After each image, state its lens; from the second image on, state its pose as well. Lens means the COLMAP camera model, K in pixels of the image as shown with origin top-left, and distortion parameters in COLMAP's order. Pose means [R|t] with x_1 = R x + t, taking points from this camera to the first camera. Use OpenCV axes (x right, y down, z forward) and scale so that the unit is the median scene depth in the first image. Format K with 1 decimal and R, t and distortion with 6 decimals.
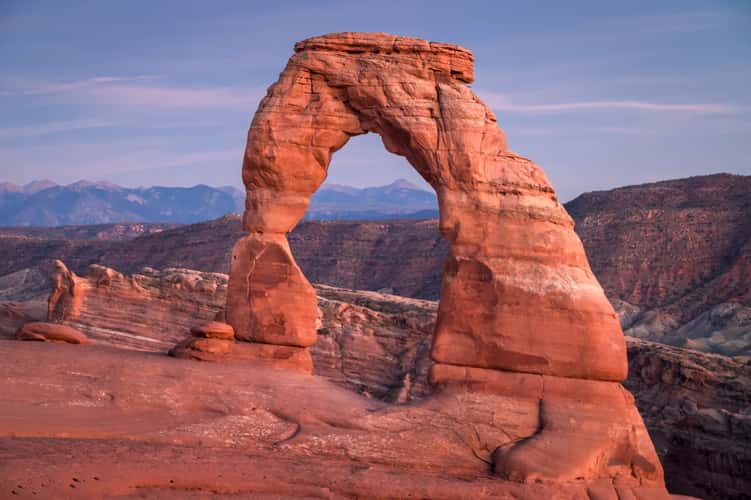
lens RADIAL K [[1401.0, 0, 409.2], [0, 1401.0, 256.5], [0, 0, 1]] dist [0.093514, 0.000000]
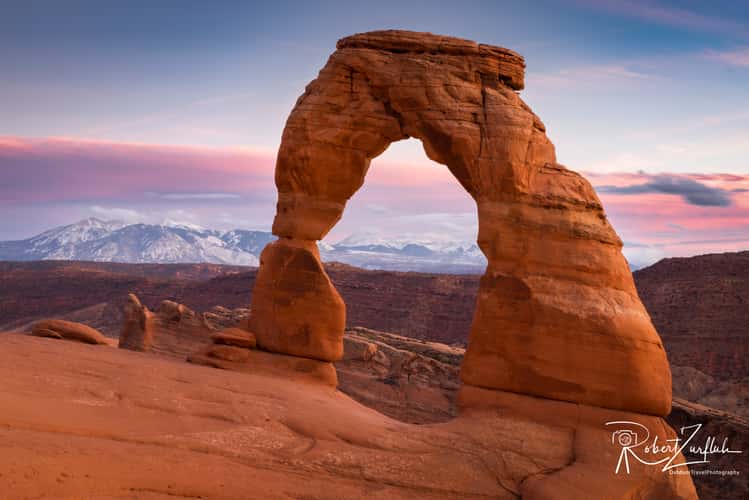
lens RADIAL K [[1408.4, 0, 403.8], [0, 1408.4, 278.1], [0, 0, 1]] dist [0.023778, 0.000000]
pose [[0.996759, 0.055962, -0.057798, 0.028448], [-0.057295, 0.998122, -0.021657, 0.027785], [0.056477, 0.024898, 0.998093, 0.057640]]
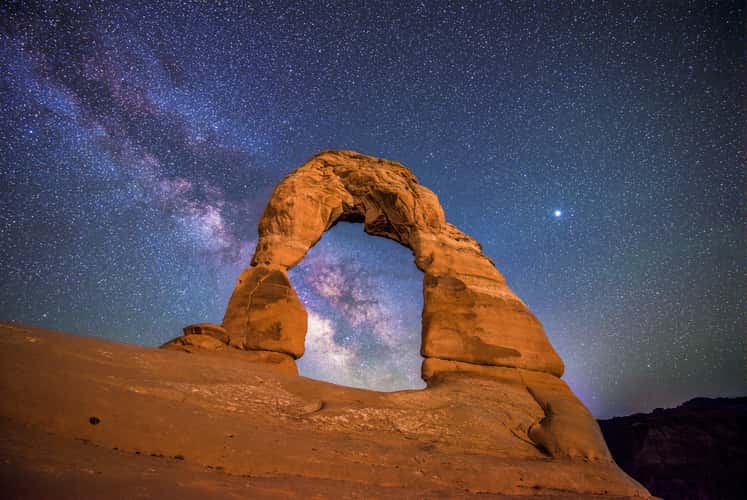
lens RADIAL K [[323.4, 0, 377.4], [0, 323.4, 247.6], [0, 0, 1]] dist [-0.003896, -0.000670]
pose [[0.923270, 0.181981, 0.338312, -0.121879], [0.043719, 0.825176, -0.563181, 0.147116], [-0.381655, 0.534759, 0.753905, 0.774552]]
